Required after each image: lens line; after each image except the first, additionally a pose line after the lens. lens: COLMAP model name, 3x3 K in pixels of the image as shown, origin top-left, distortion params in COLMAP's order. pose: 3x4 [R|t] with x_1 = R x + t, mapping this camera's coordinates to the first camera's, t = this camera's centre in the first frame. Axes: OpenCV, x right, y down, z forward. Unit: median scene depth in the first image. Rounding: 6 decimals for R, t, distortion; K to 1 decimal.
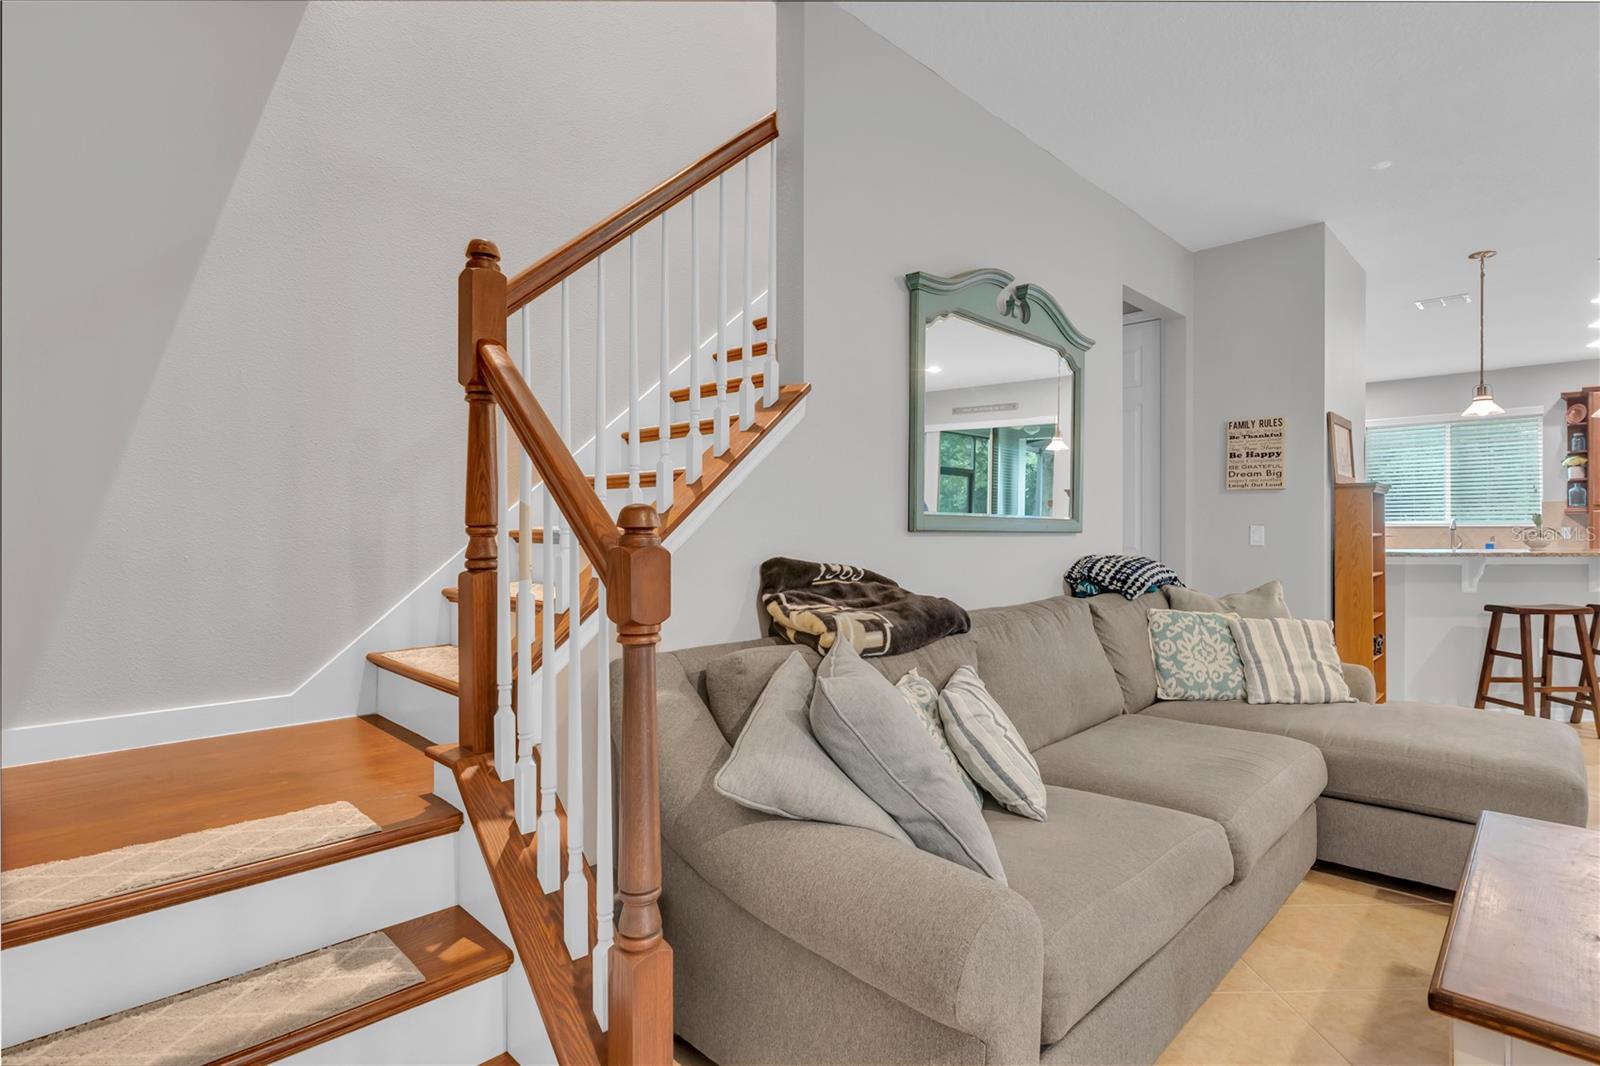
lens RADIAL K [[801.9, 0, 825.6], [0, 801.9, 532.4], [0, 0, 1]] dist [-0.011580, 0.001495]
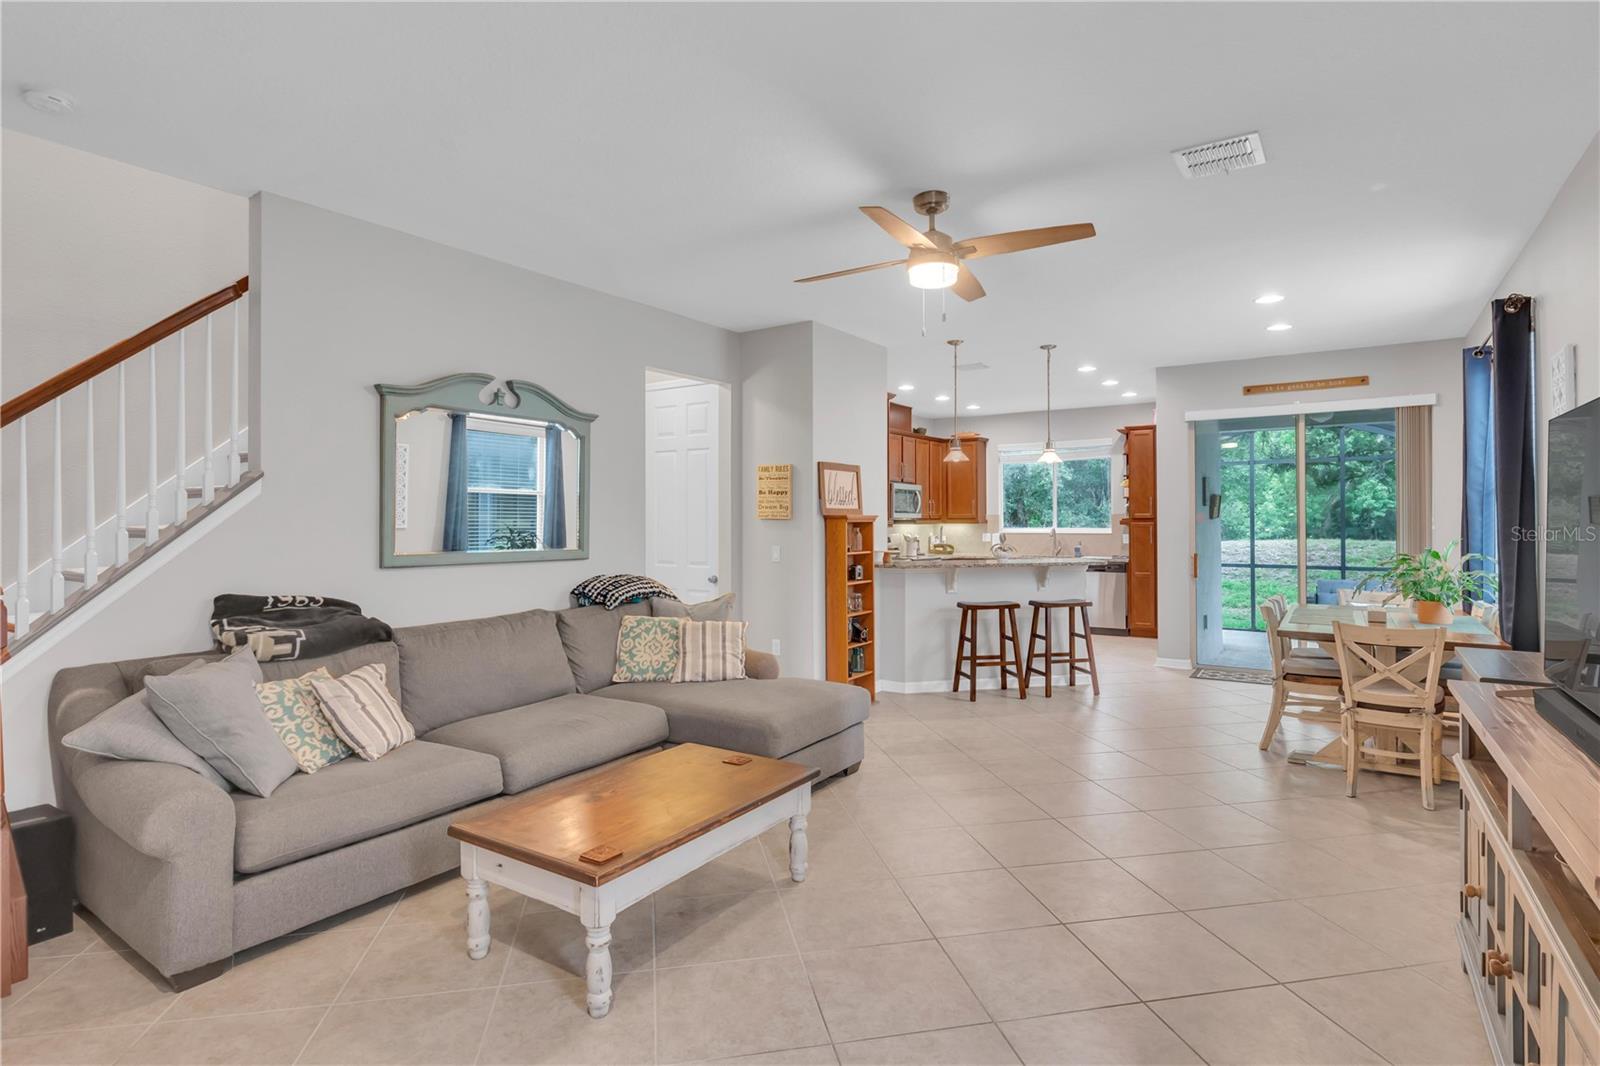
lens RADIAL K [[801.9, 0, 807.2], [0, 801.9, 518.3], [0, 0, 1]] dist [-0.011580, 0.001495]
pose [[0.982564, -0.004347, 0.185876, 0.507446], [0.006312, 0.999930, -0.009979, -0.060752], [-0.185820, 0.010979, 0.982522, -0.440190]]
